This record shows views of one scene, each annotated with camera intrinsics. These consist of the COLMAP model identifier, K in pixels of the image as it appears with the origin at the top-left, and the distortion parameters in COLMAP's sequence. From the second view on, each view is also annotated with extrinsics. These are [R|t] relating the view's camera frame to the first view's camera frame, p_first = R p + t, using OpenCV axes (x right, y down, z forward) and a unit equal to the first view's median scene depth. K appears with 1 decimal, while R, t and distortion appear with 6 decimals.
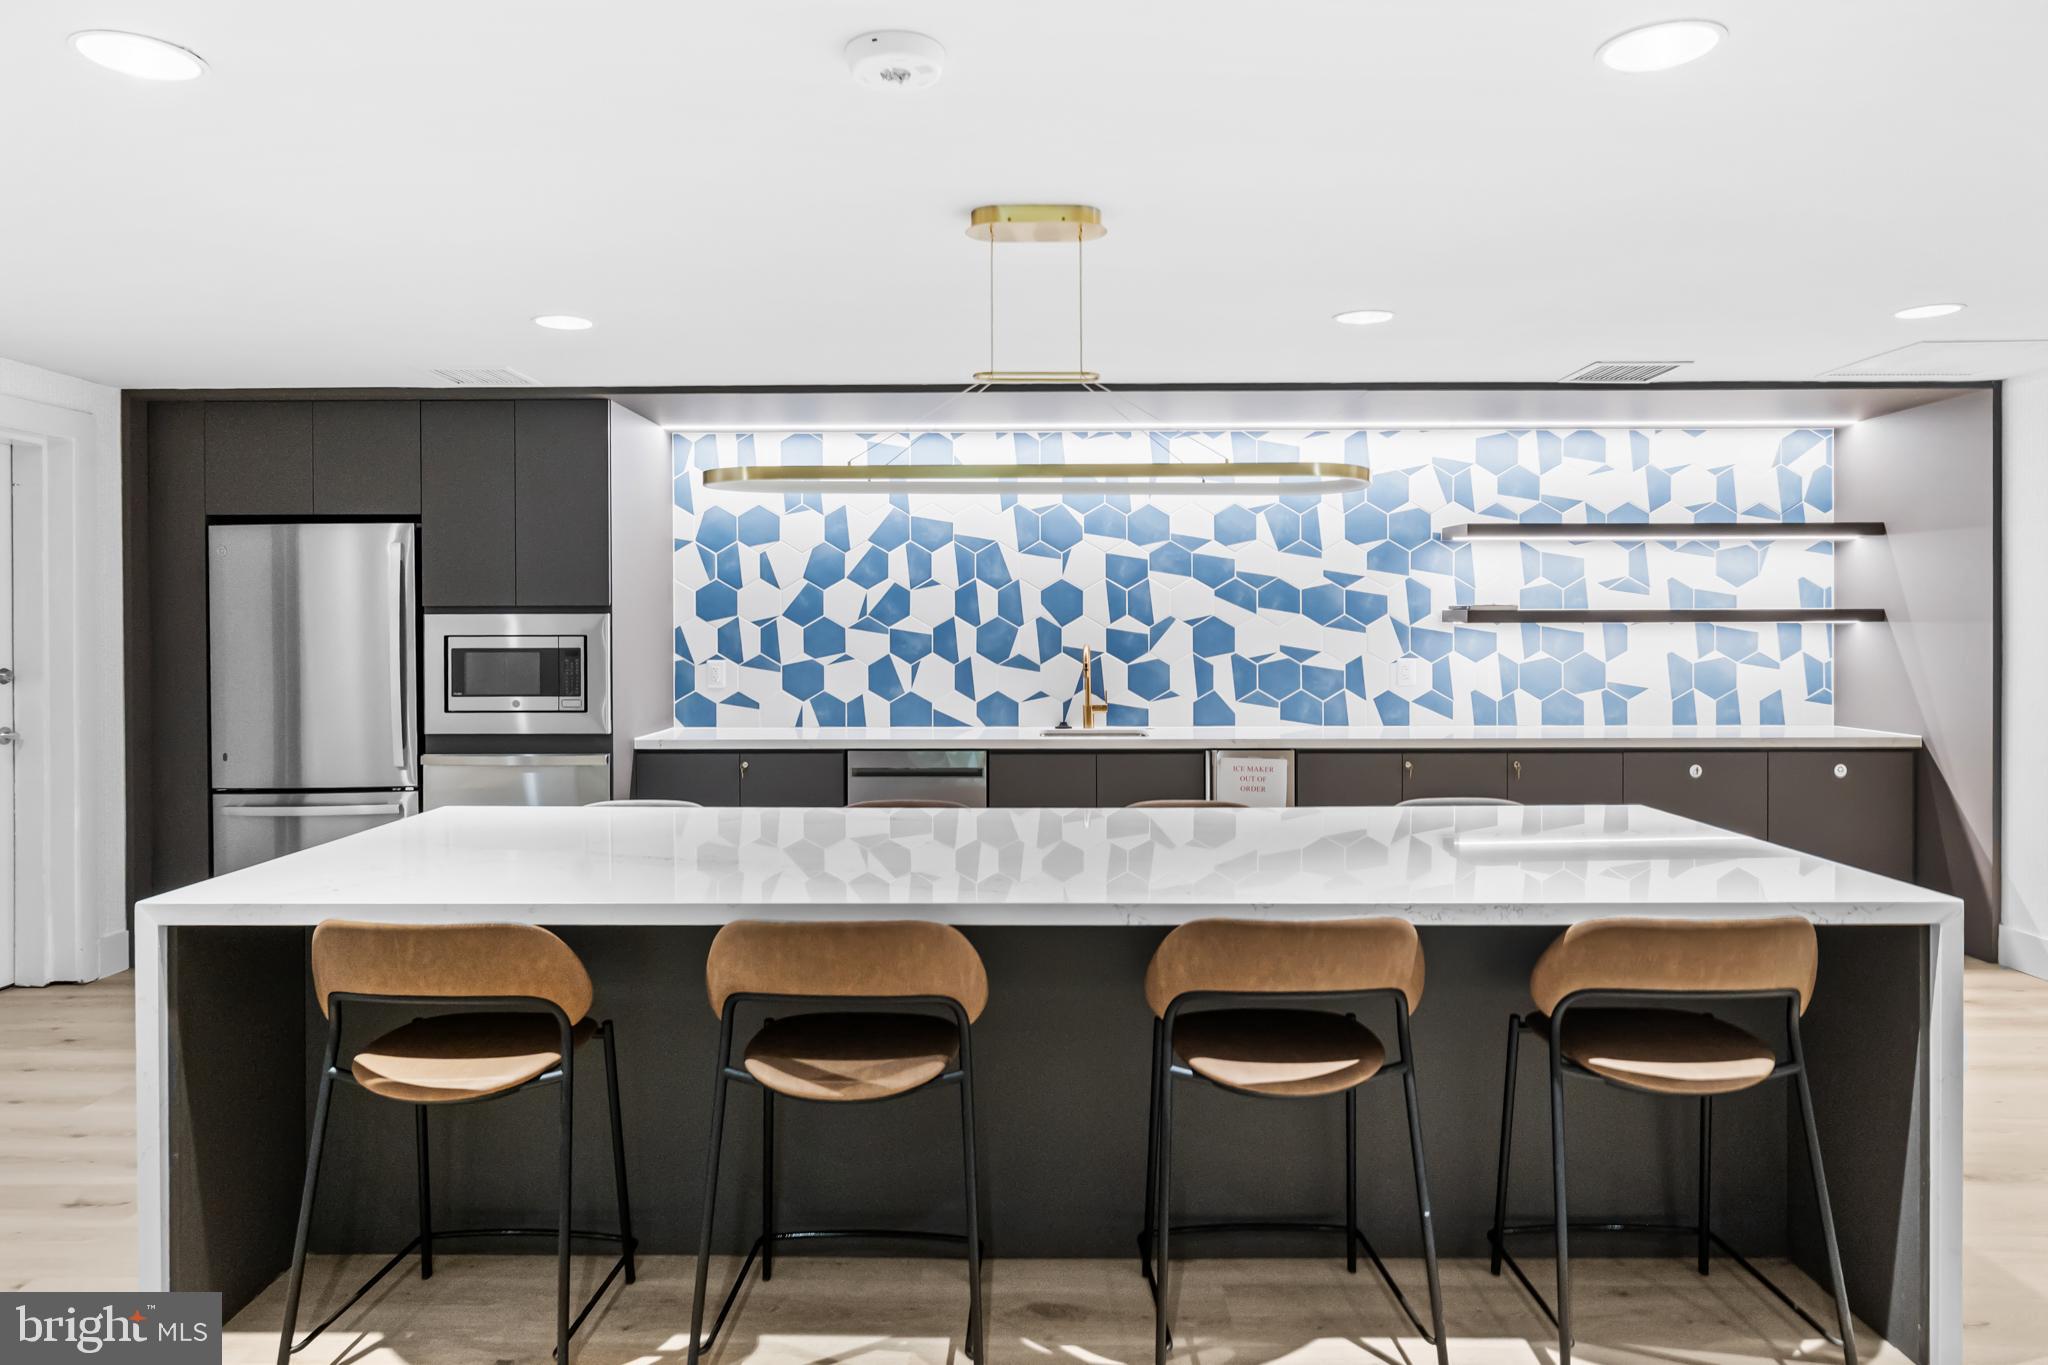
lens RADIAL K [[1300.3, 0, 1024.1], [0, 1300.3, 665.9], [0, 0, 1]] dist [-0.001913, -0.000049]
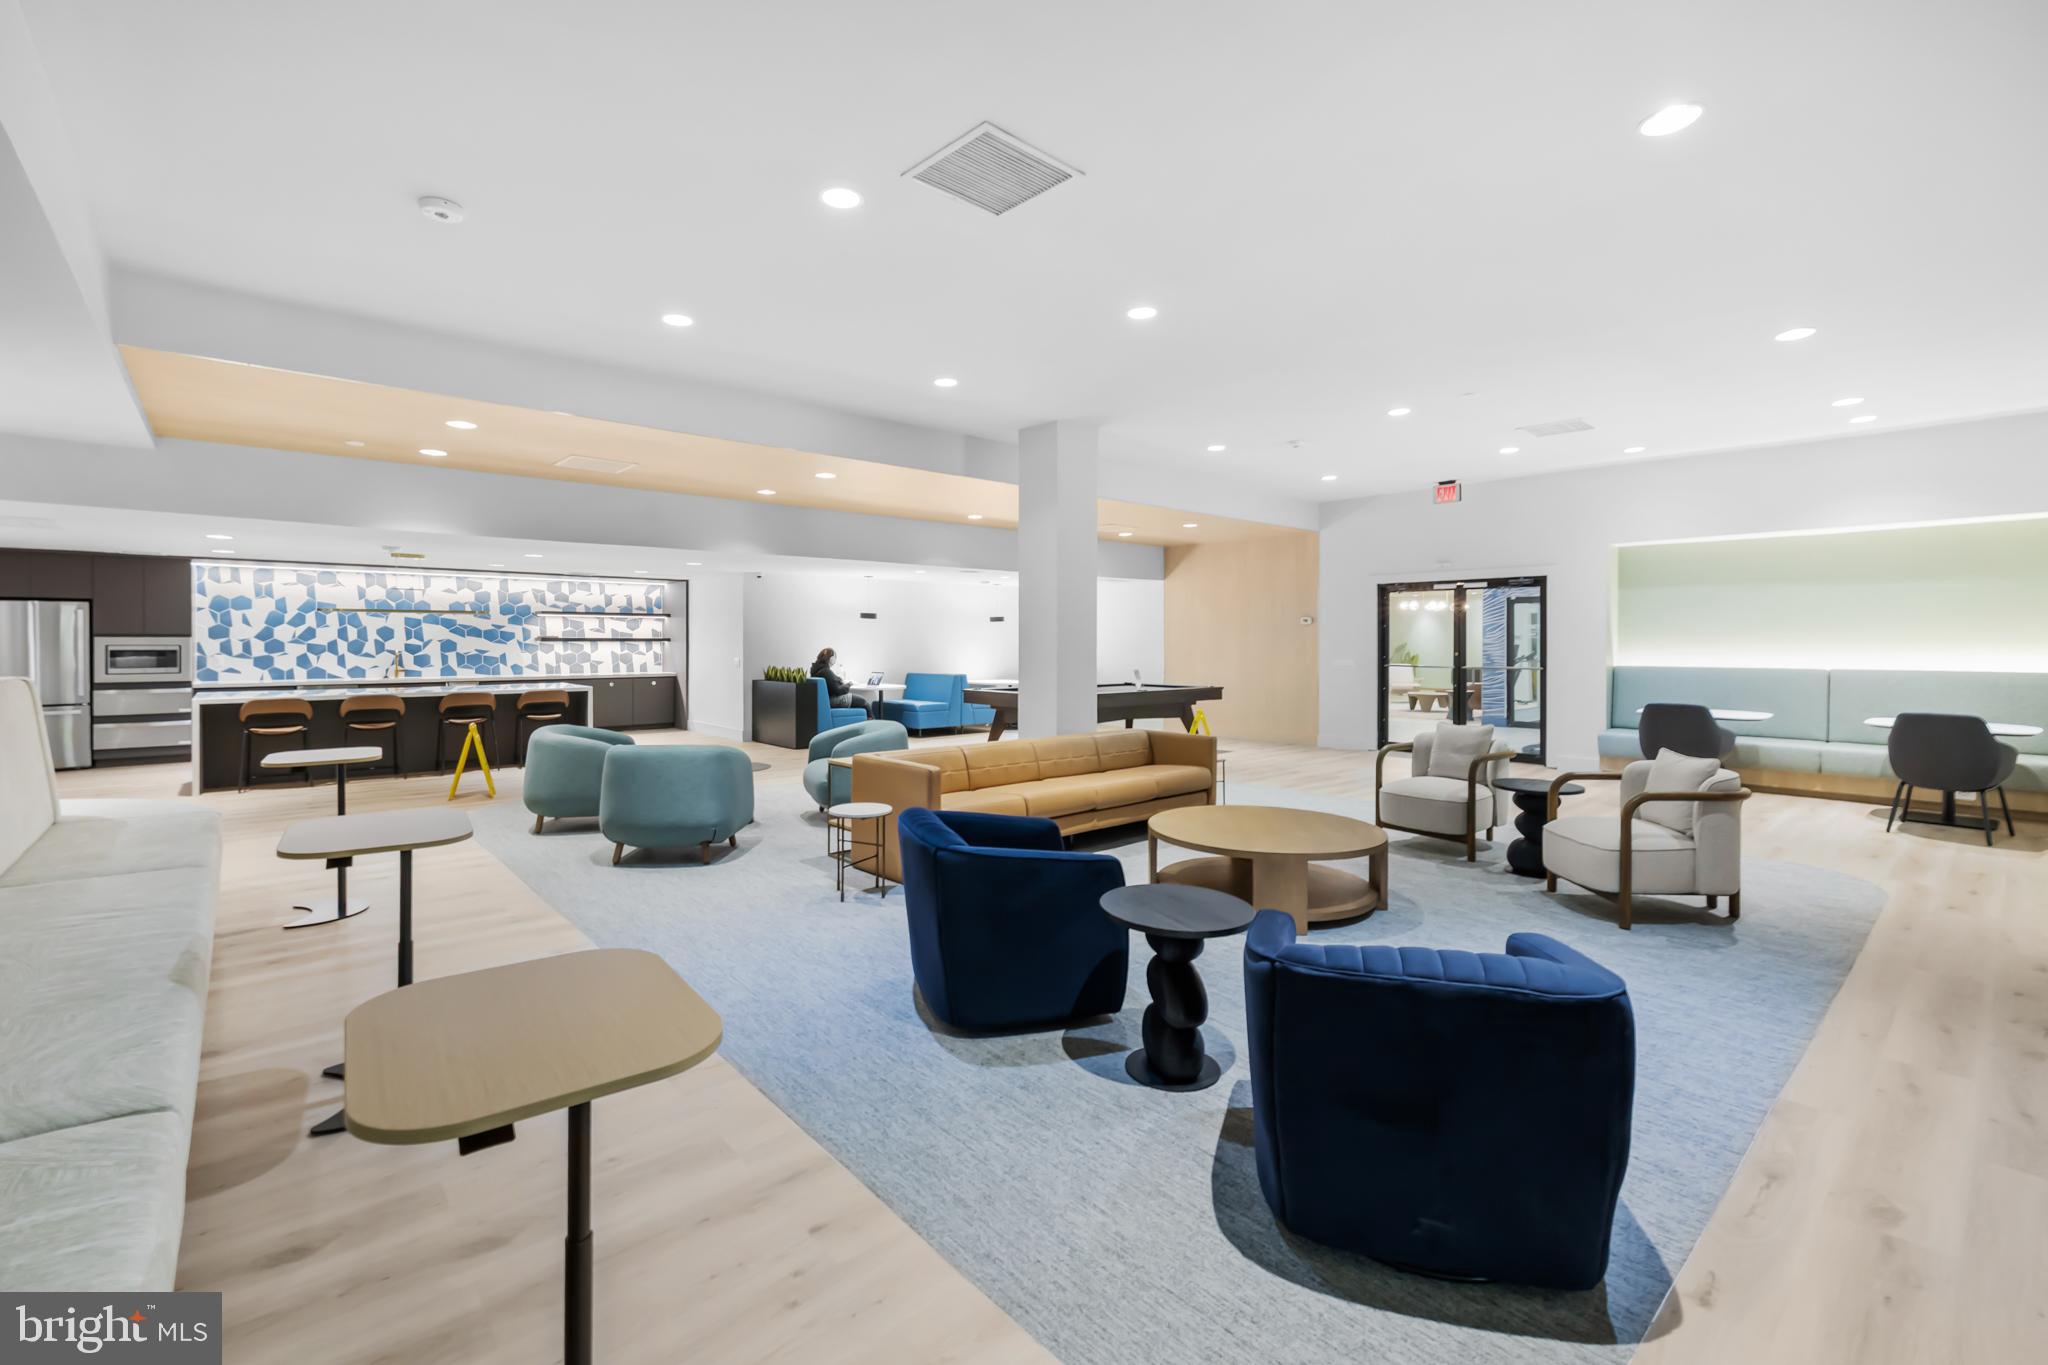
lens RADIAL K [[893.6, 0, 1030.8], [0, 893.6, 643.1], [0, 0, 1]] dist [-0.002702, -0.000250]
pose [[0.743417, 0.002690, 0.668823, -0.224760], [0.016300, 0.999622, -0.022138, 0.037435], [-0.668630, 0.027360, 0.743092, -1.377885]]
